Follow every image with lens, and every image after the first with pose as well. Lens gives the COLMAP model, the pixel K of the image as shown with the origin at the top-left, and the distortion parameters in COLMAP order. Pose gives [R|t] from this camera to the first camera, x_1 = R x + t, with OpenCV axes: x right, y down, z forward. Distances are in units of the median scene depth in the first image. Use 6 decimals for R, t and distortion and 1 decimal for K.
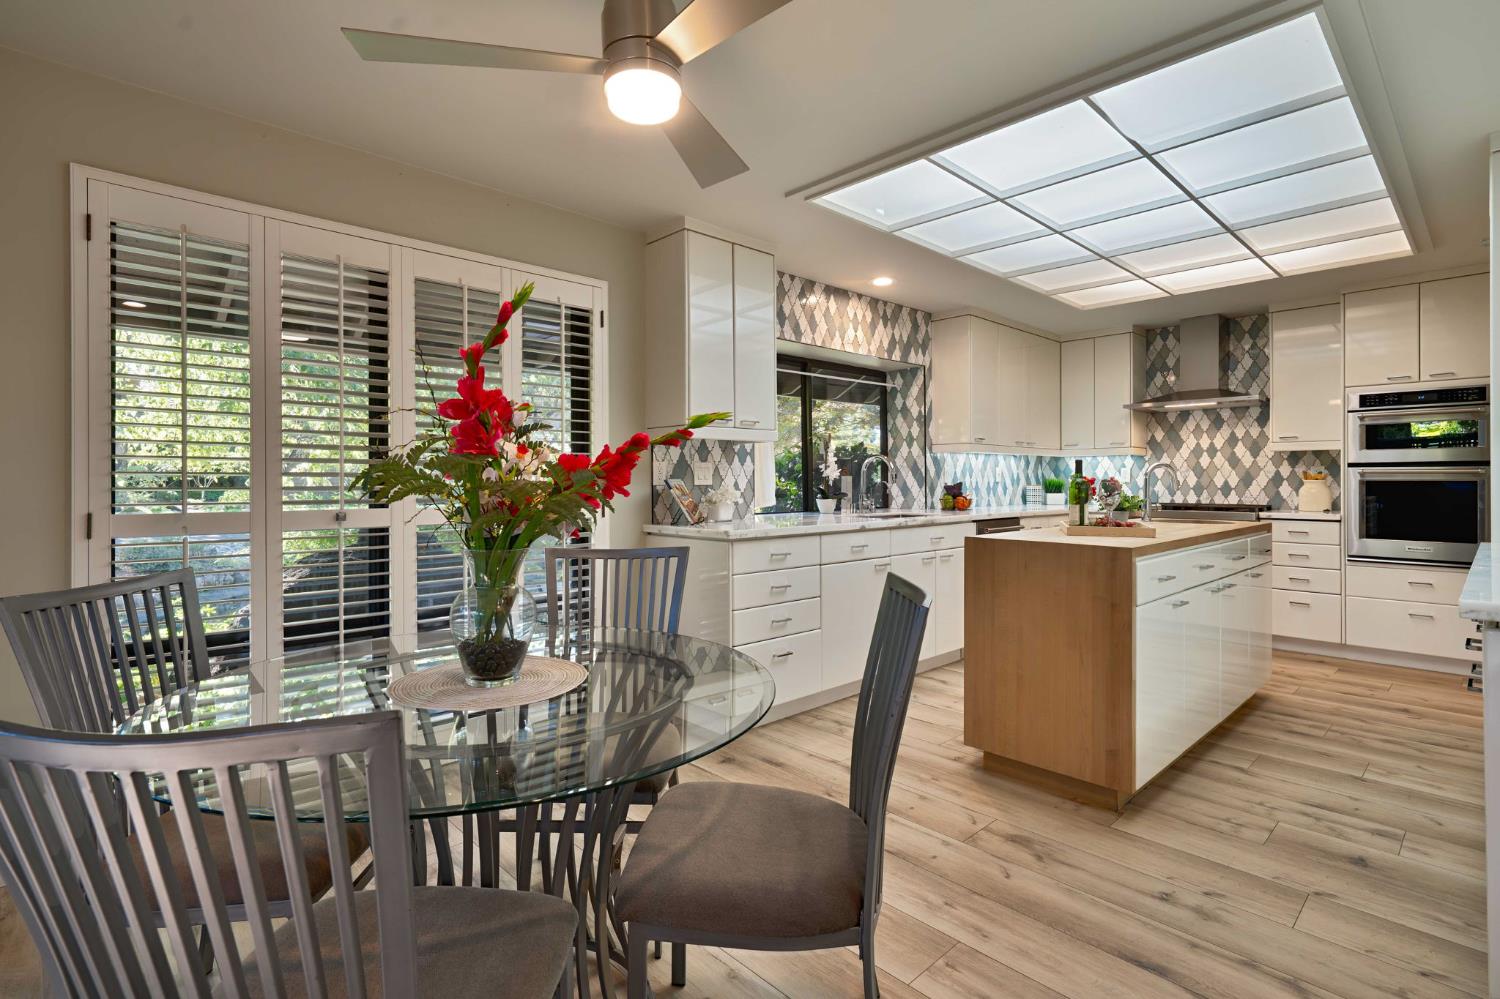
lens RADIAL K [[710.6, 0, 752.8], [0, 710.6, 489.0], [0, 0, 1]] dist [-0.000946, 0.000035]
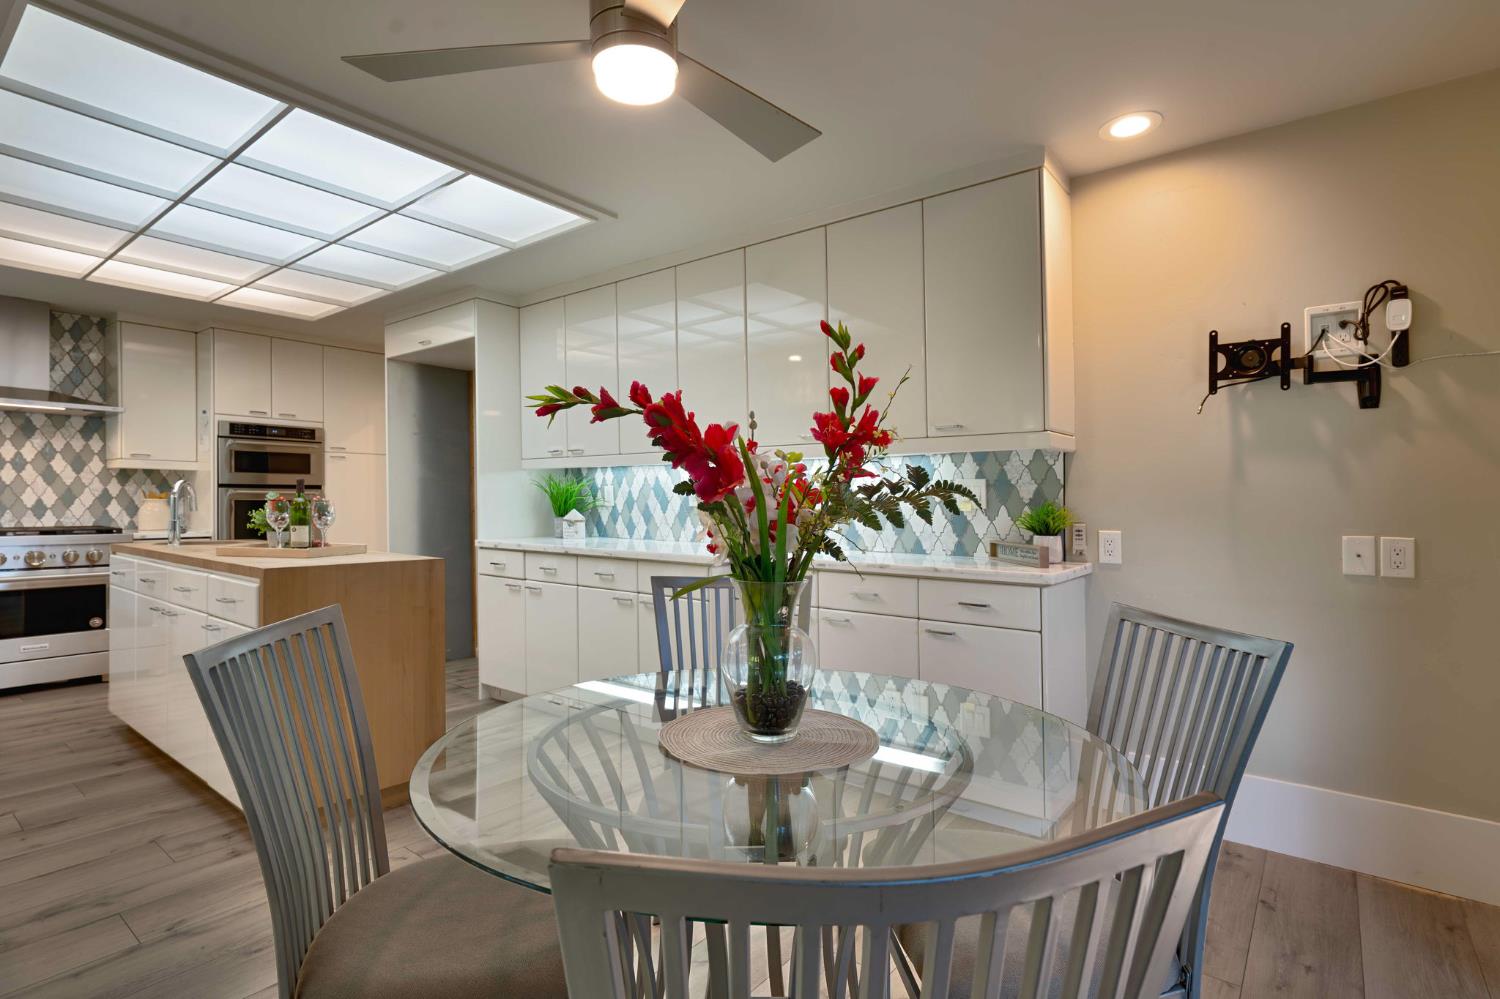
lens RADIAL K [[710.6, 0, 752.8], [0, 710.6, 489.0], [0, 0, 1]] dist [-0.000946, 0.000035]
pose [[-0.140014, 0.015870, 0.990022, -0.361191], [0.005701, 0.999868, -0.015222, -0.007519], [-0.990133, 0.003513, -0.140086, 0.344785]]
